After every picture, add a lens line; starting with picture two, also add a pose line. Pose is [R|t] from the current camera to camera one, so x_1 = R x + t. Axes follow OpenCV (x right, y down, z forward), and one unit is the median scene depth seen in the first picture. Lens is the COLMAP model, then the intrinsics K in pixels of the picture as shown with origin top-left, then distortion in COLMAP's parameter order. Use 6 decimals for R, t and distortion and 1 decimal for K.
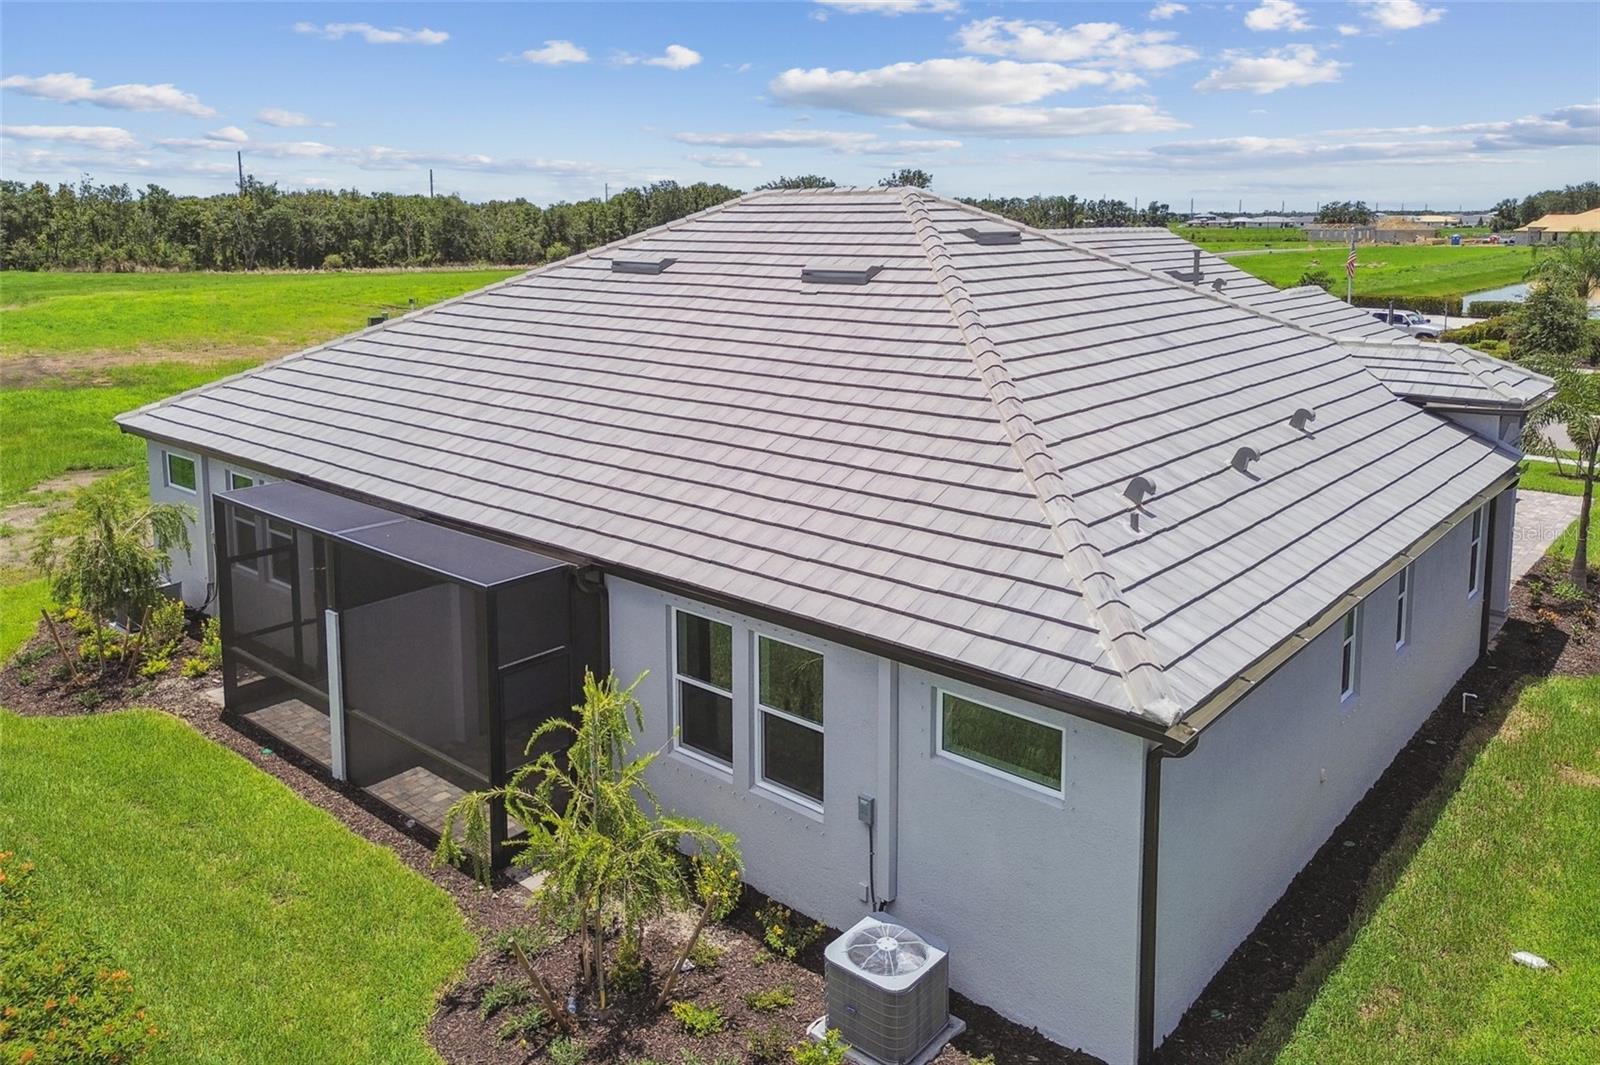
lens RADIAL K [[1139.8, 0, 800.2], [0, 1139.8, 506.0], [0, 0, 1]] dist [0.065932, 0.000139]
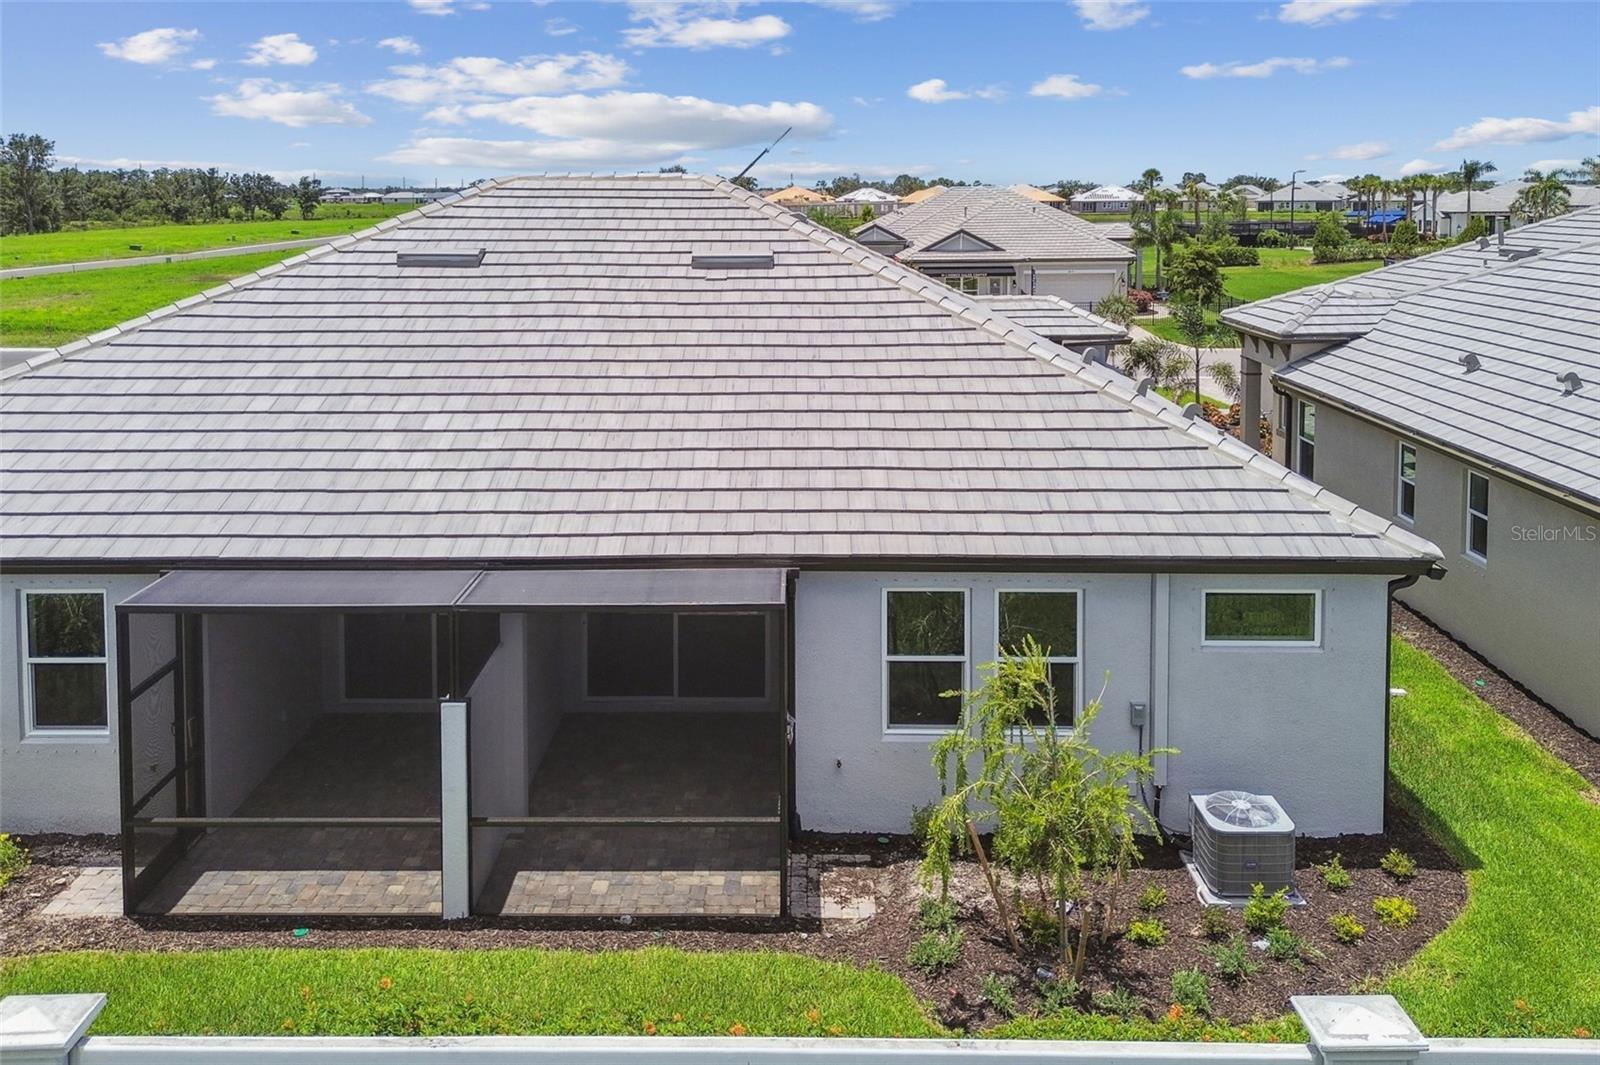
lens RADIAL K [[1145.7, 0, 798.2], [0, 1145.7, 403.3], [0, 0, 1]] dist [0.019408, 0.001281]
pose [[0.760884, -0.115968, 0.638442, -0.595366], [0.156620, 0.987632, -0.007261, -0.058910], [-0.629703, 0.105518, 0.769636, 0.186659]]
